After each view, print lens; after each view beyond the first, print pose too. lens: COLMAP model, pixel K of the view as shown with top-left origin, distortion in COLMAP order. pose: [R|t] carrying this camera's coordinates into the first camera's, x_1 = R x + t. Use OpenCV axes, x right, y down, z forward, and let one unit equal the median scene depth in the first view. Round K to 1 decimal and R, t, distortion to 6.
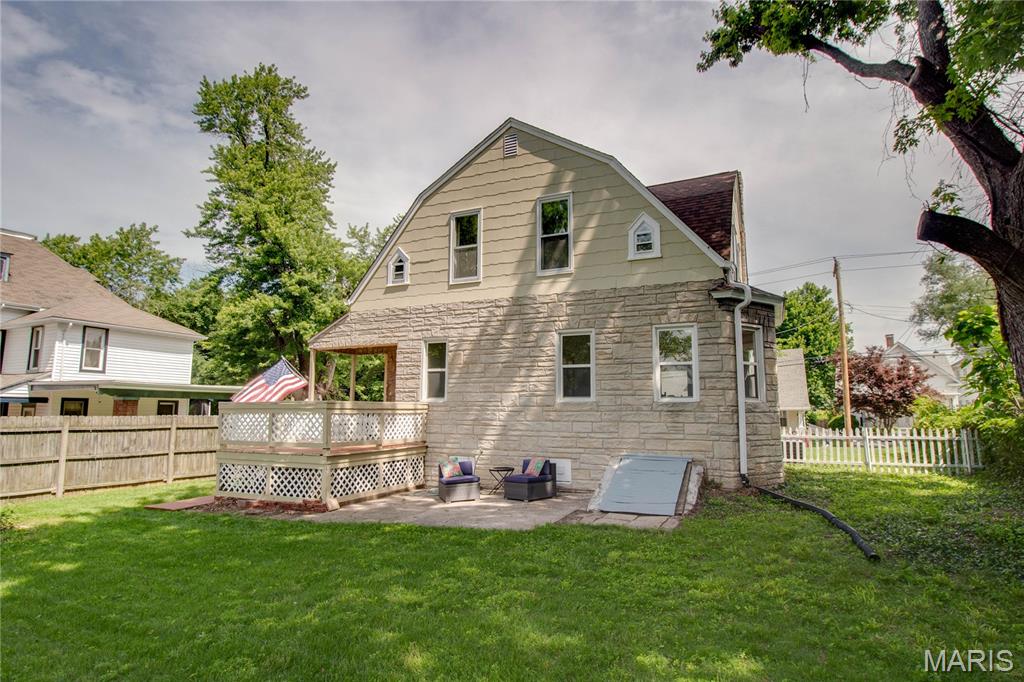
lens RADIAL K [[522.5, 0, 555.4], [0, 522.5, 348.4], [0, 0, 1]] dist [-0.002141, -0.000844]
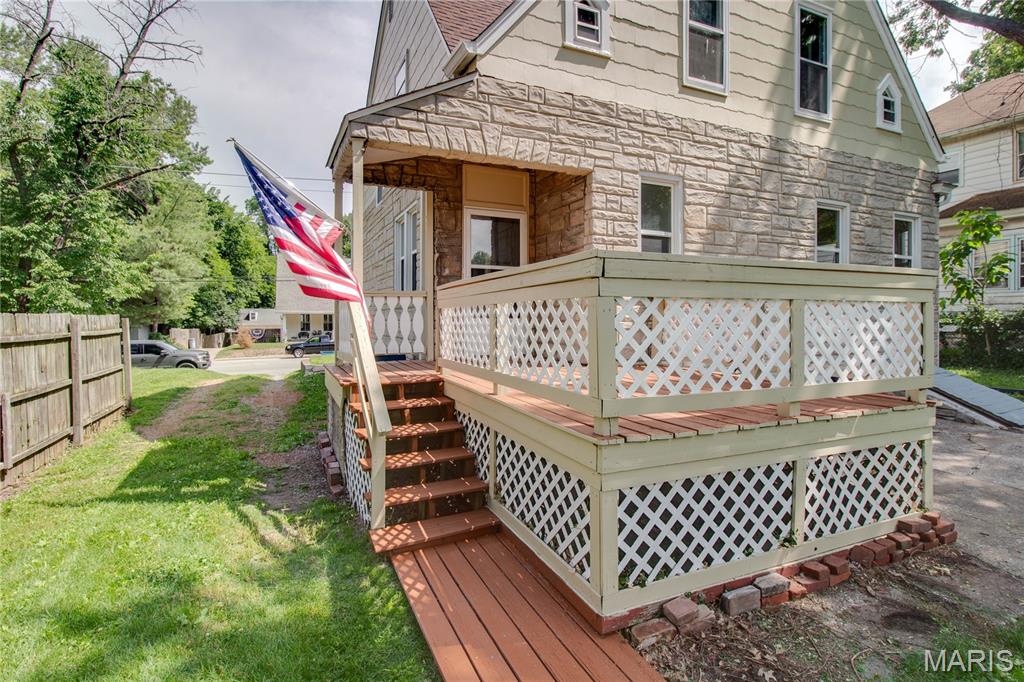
lens RADIAL K [[482.2, 0, 520.7], [0, 482.2, 316.4], [0, 0, 1]] dist [0.001545, -0.013105]
pose [[0.709801, 0.001794, 0.704400, -0.738117], [-0.085903, 0.992753, 0.084033, 0.105060], [-0.699145, -0.120157, 0.704811, 0.768088]]
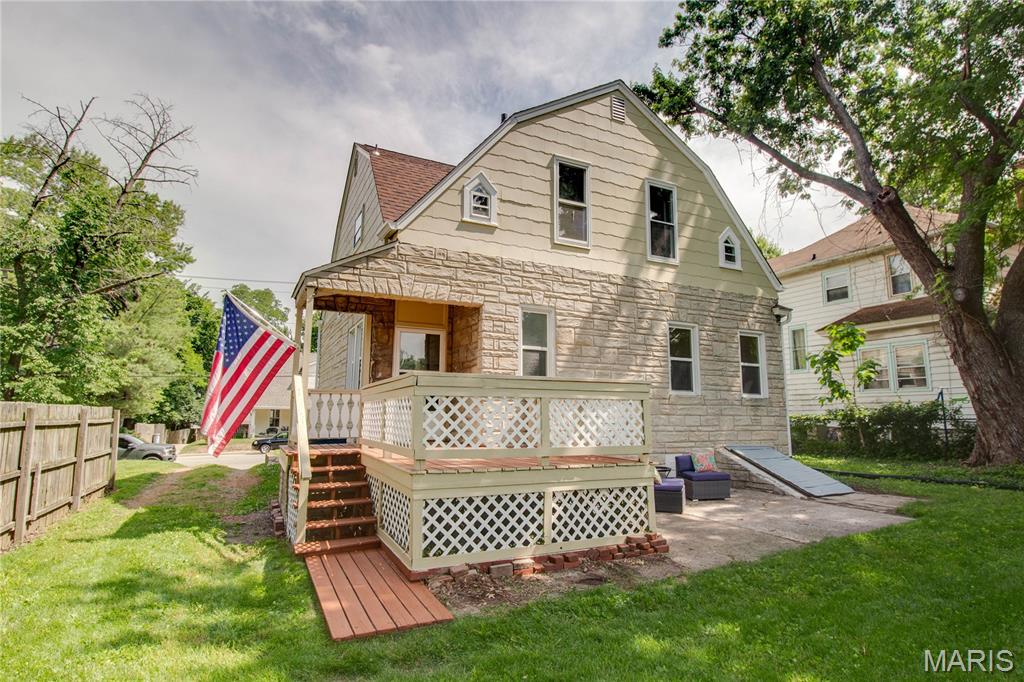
lens RADIAL K [[490.0, 0, 515.1], [0, 490.0, 343.0], [0, 0, 1]] dist [0.004247, -0.015541]
pose [[0.688660, 0.108745, 0.716883, -0.806783], [-0.093209, 0.993764, -0.061207, 0.085229], [-0.719068, -0.024669, 0.694501, 0.553765]]
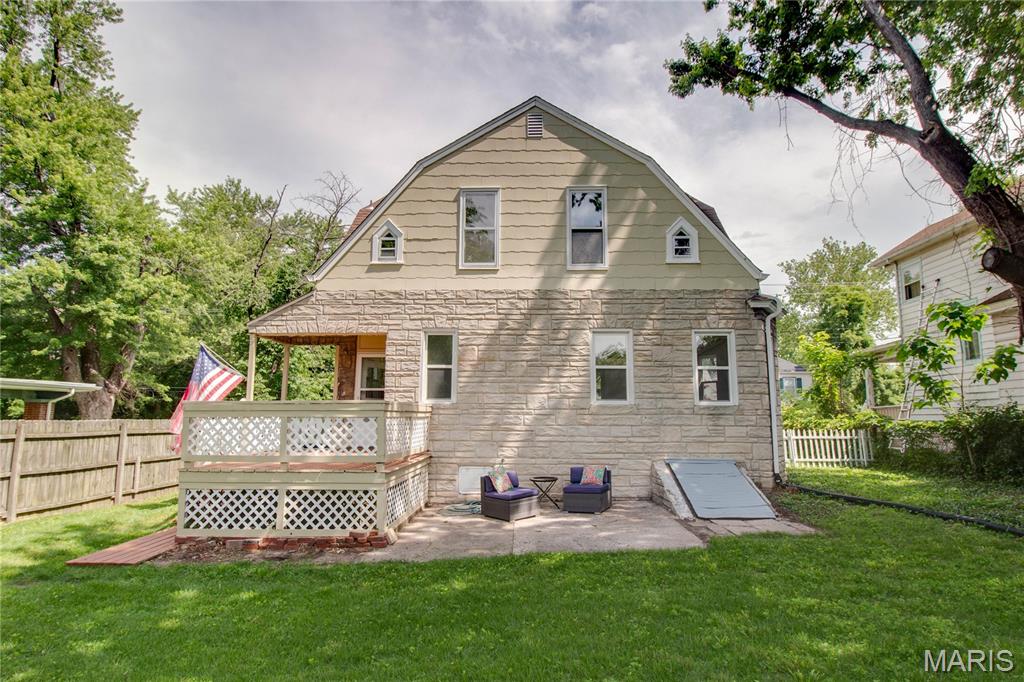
lens RADIAL K [[505.4, 0, 536.6], [0, 505.4, 345.3], [0, 0, 1]] dist [0.000821, -0.006715]
pose [[0.932722, 0.049921, 0.357124, -0.399352], [-0.043507, 0.998715, -0.025979, 0.022533], [-0.357962, 0.008693, 0.933696, 0.176370]]
